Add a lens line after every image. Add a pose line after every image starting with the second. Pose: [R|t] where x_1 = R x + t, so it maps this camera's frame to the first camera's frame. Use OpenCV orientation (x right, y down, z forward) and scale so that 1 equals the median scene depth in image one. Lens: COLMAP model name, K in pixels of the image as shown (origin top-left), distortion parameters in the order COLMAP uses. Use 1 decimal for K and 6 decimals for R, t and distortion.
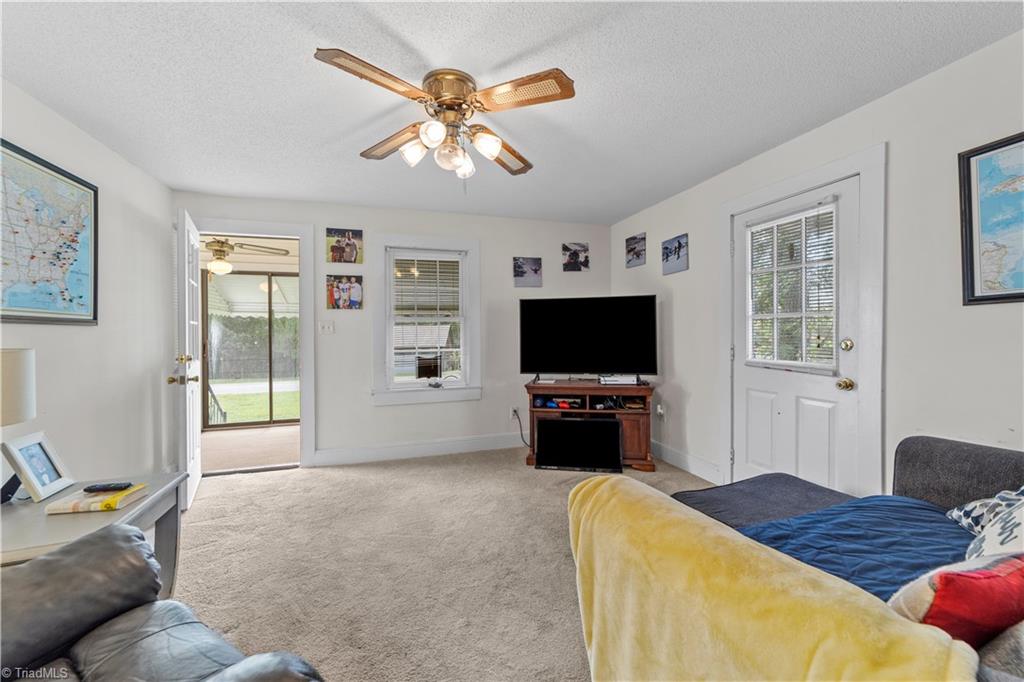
lens RADIAL K [[393.5, 0, 510.1], [0, 393.5, 333.2], [0, 0, 1]] dist [-0.006792, 0.004301]
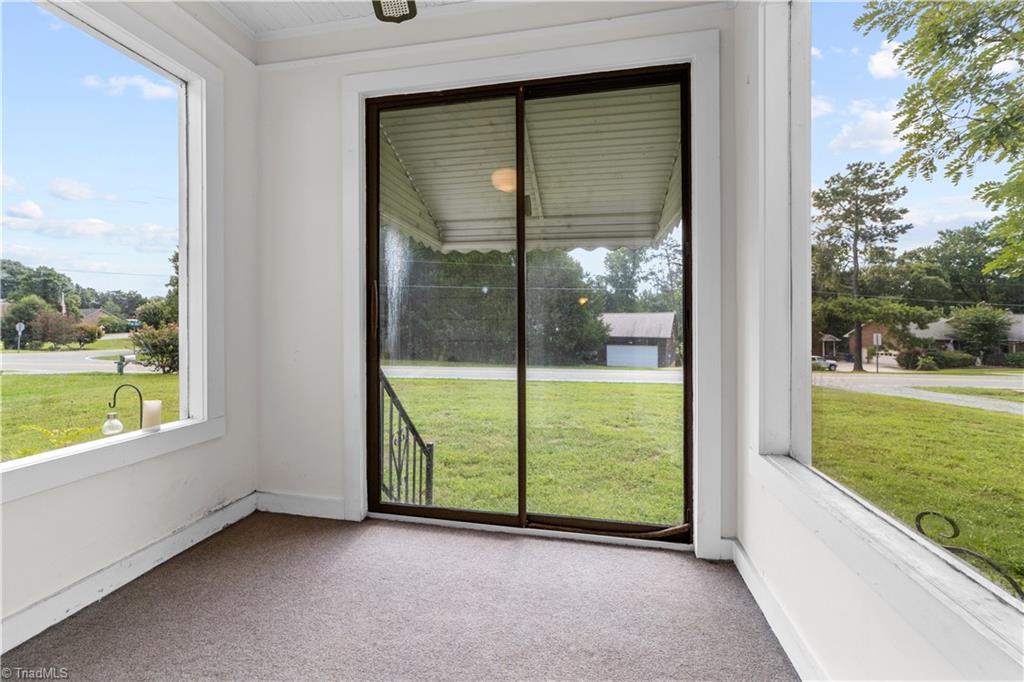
lens RADIAL K [[393.5, 0, 512.3], [0, 393.5, 336.6], [0, 0, 1]] dist [-0.006792, 0.004301]
pose [[0.880593, 0.012215, -0.473715, -0.667991], [-0.010090, 0.999924, 0.007027, 0.101504], [0.473765, -0.001408, 0.880650, 1.020846]]
